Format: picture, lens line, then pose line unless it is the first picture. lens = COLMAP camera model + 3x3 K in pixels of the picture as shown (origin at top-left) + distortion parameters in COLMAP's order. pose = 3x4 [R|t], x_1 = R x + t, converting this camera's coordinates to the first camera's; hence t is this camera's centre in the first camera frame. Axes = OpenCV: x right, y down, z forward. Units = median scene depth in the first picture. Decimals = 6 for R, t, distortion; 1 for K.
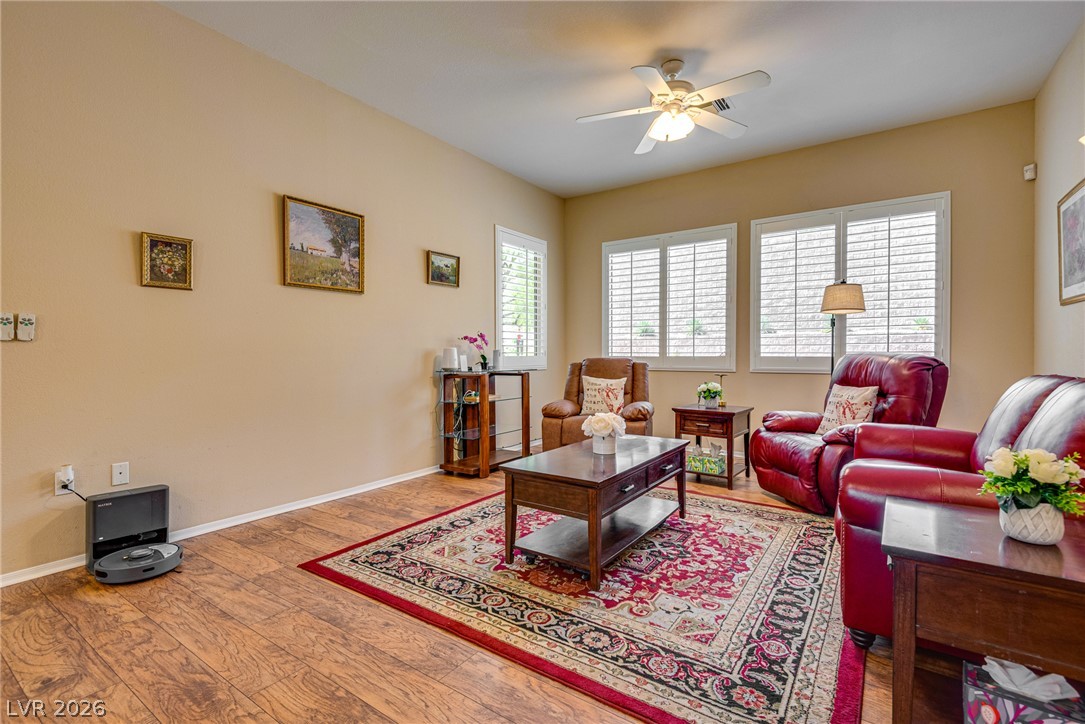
lens RADIAL K [[495.2, 0, 538.9], [0, 495.2, 355.5], [0, 0, 1]] dist [0.033134, -0.020658]
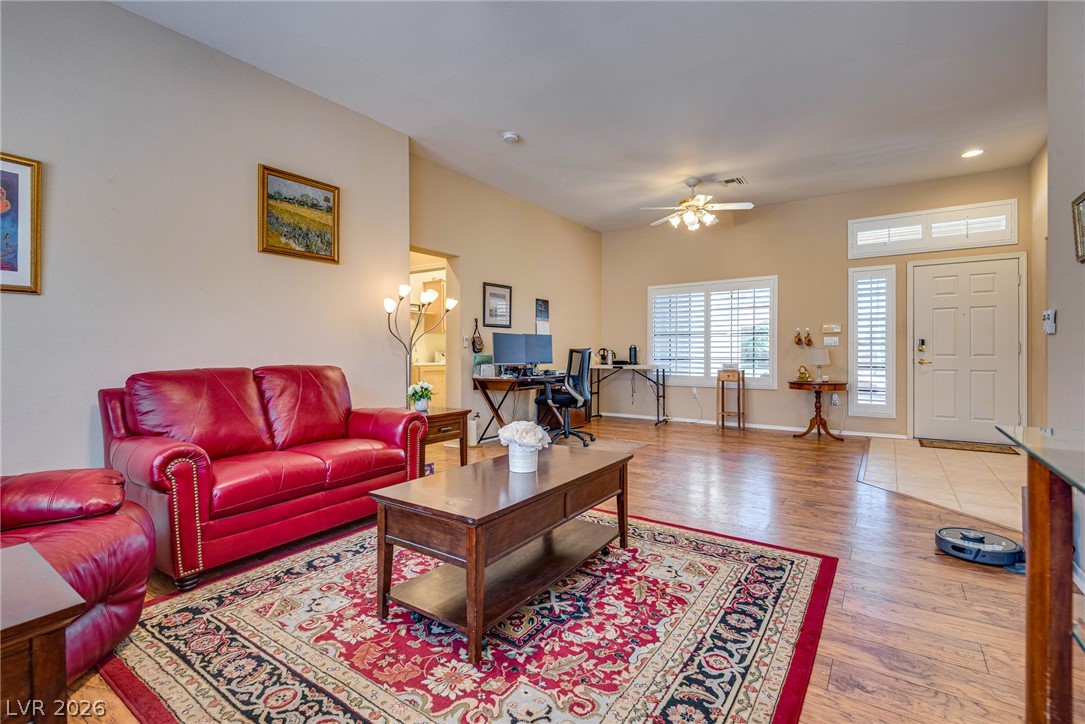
lens RADIAL K [[495.2, 0, 538.9], [0, 495.2, 355.5], [0, 0, 1]] dist [0.033134, -0.020658]
pose [[-0.999961, 0.007754, -0.004118, 0.087900], [0.007705, 0.999900, 0.011878, -0.003052], [0.004210, 0.011846, -0.999921, 1.471056]]
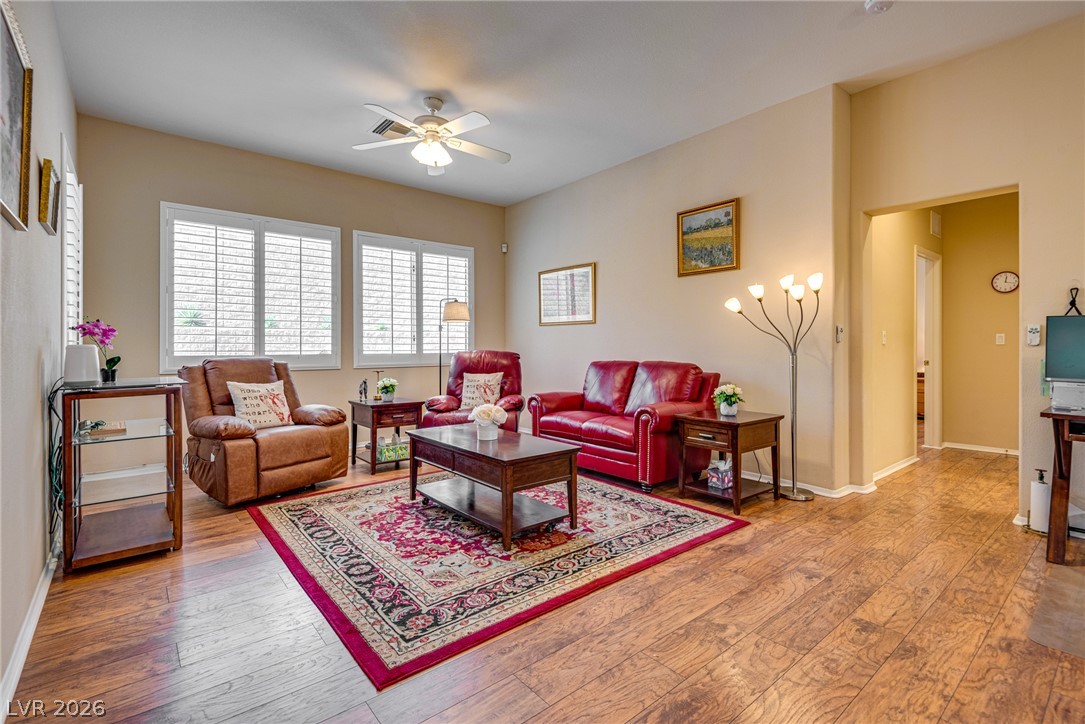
lens RADIAL K [[499.1, 0, 543.9], [0, 499.1, 346.8], [0, 0, 1]] dist [0.041281, -0.020084]
pose [[0.261947, 0.000761, 0.965082, -0.777039], [0.006515, 0.999976, -0.002557, -0.012775], [-0.965060, 0.006957, 0.261935, 0.457560]]
